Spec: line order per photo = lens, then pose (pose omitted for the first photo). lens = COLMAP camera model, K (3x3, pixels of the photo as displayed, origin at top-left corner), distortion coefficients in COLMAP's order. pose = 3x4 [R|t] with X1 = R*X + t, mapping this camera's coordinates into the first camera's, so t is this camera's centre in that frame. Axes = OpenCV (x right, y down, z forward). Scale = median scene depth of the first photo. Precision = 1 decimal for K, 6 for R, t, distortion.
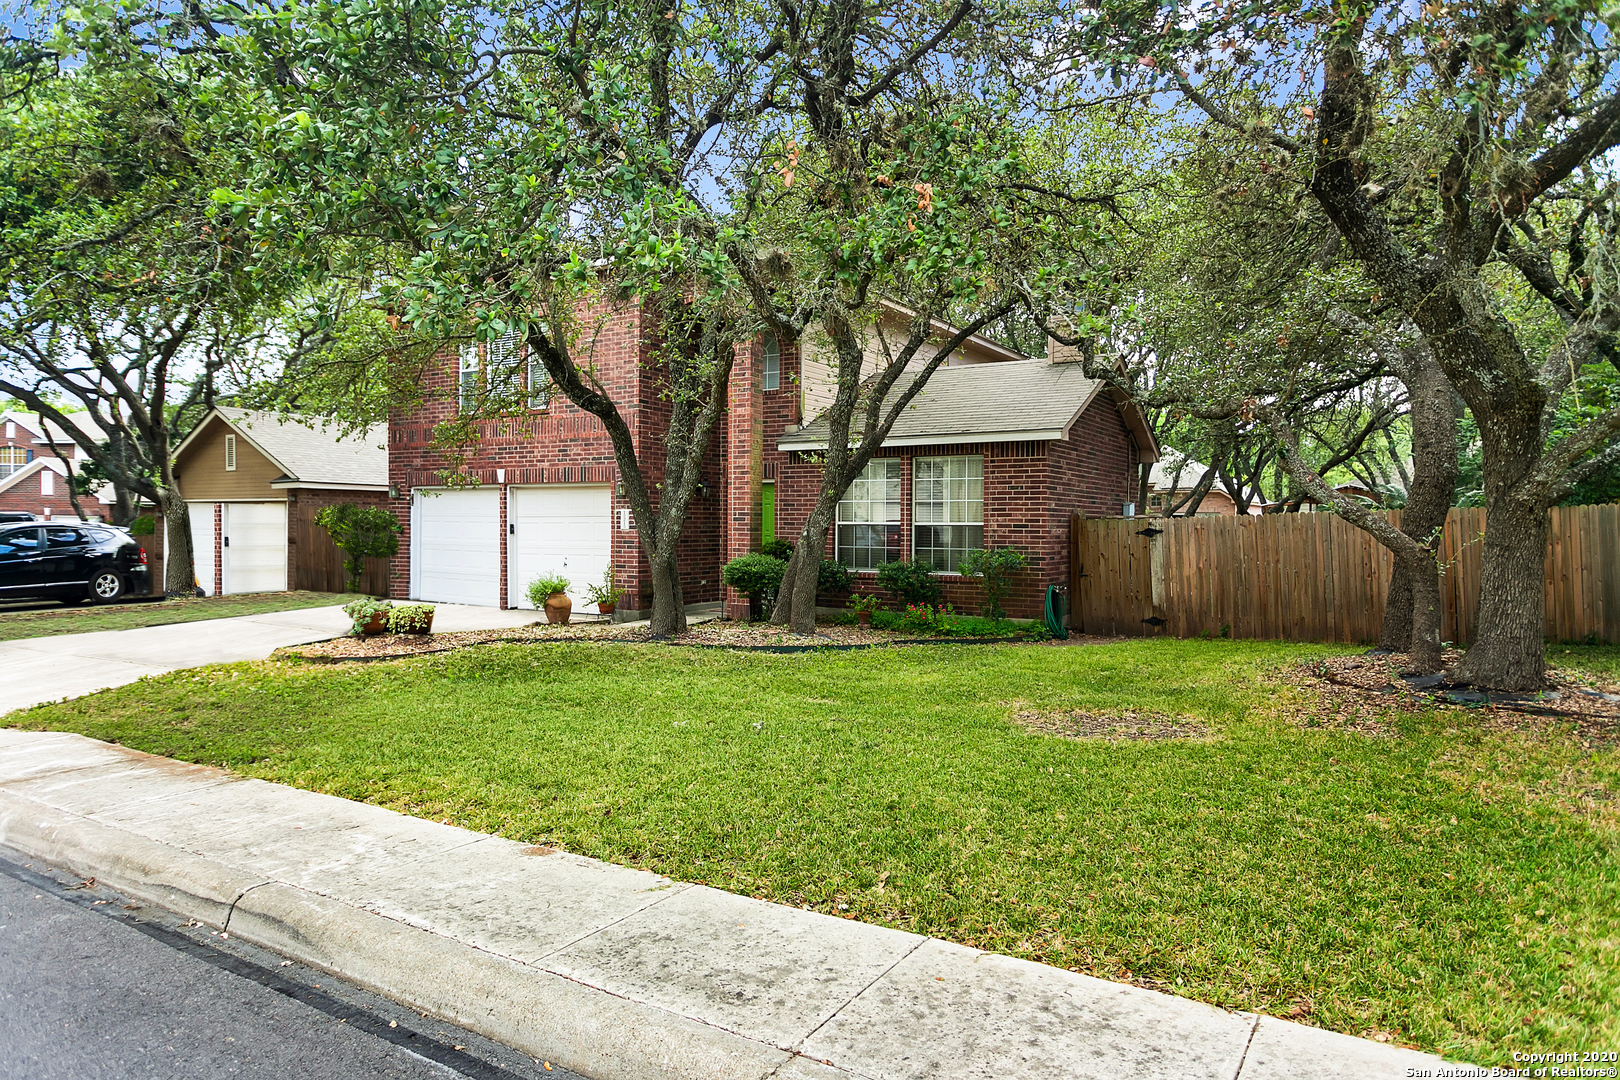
lens RADIAL K [[1031.8, 0, 810.0], [0, 1031.8, 536.8], [0, 0, 1]] dist [0.000355, 0.000024]
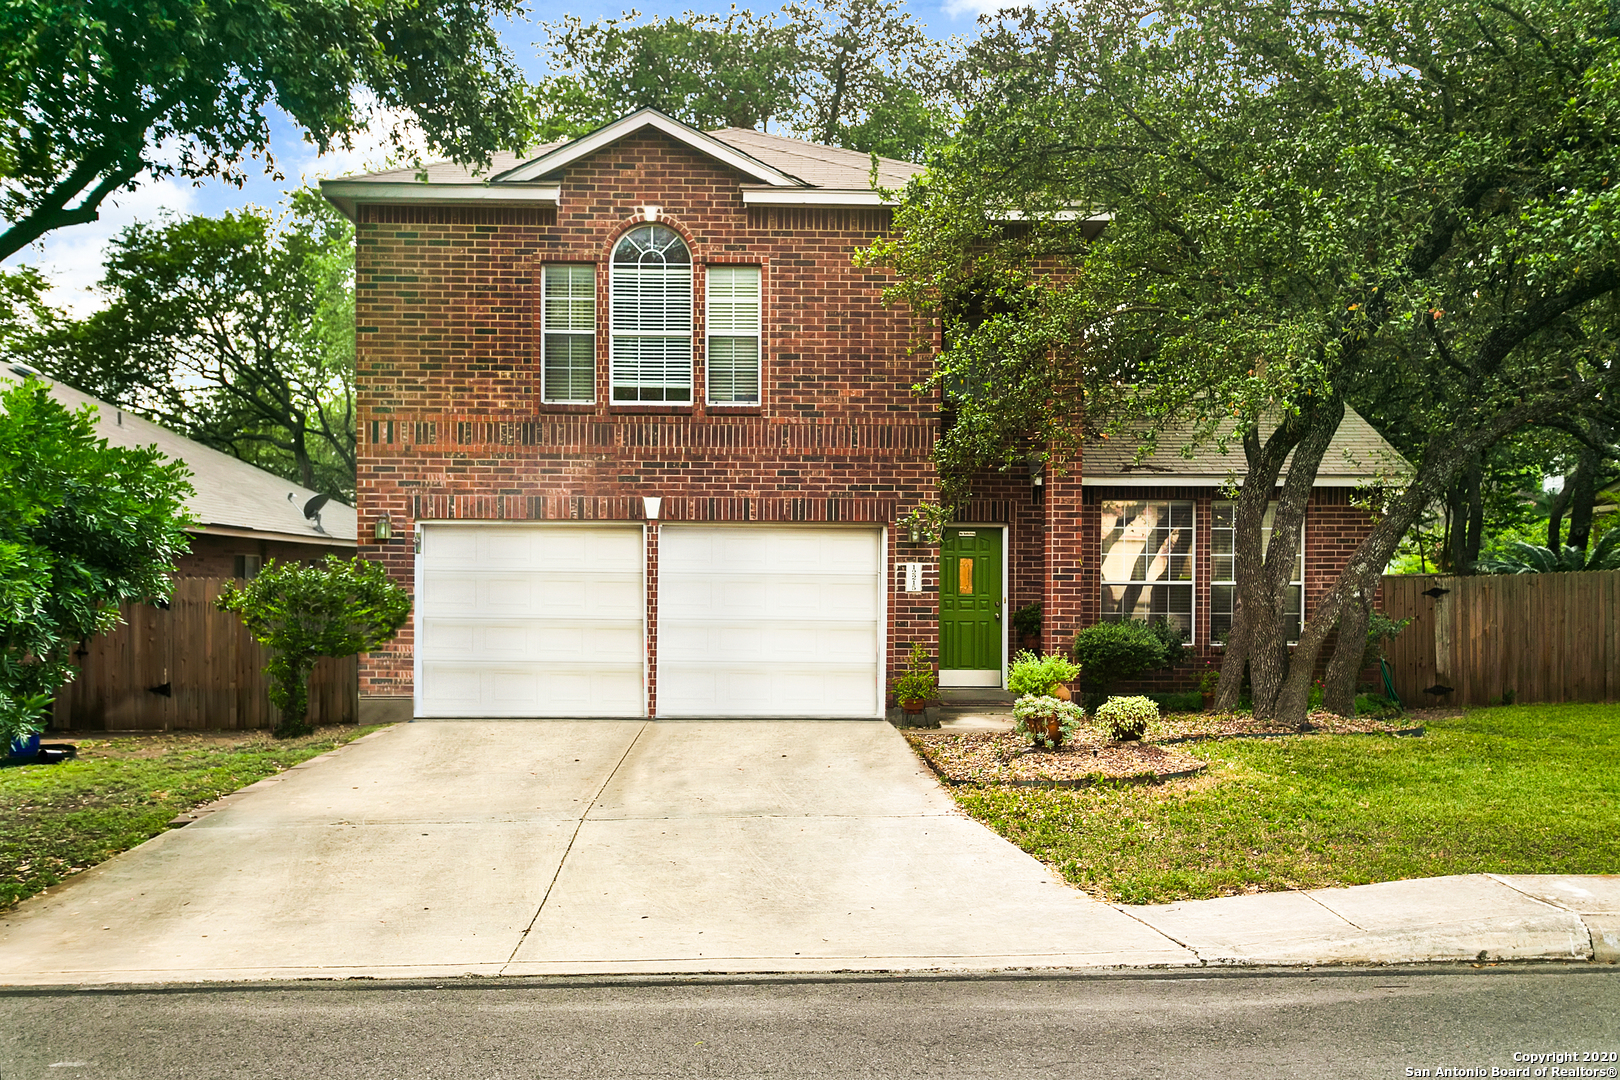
lens RADIAL K [[1502.1, 0, 809.9], [0, 1502.1, 543.6], [0, 0, 1]] dist [0.003439, 0.000000]
pose [[0.817858, 0.012818, 0.575277, -0.874114], [0.006749, 0.999469, -0.031865, -0.008602], [-0.575381, 0.029944, 0.817337, 0.231464]]
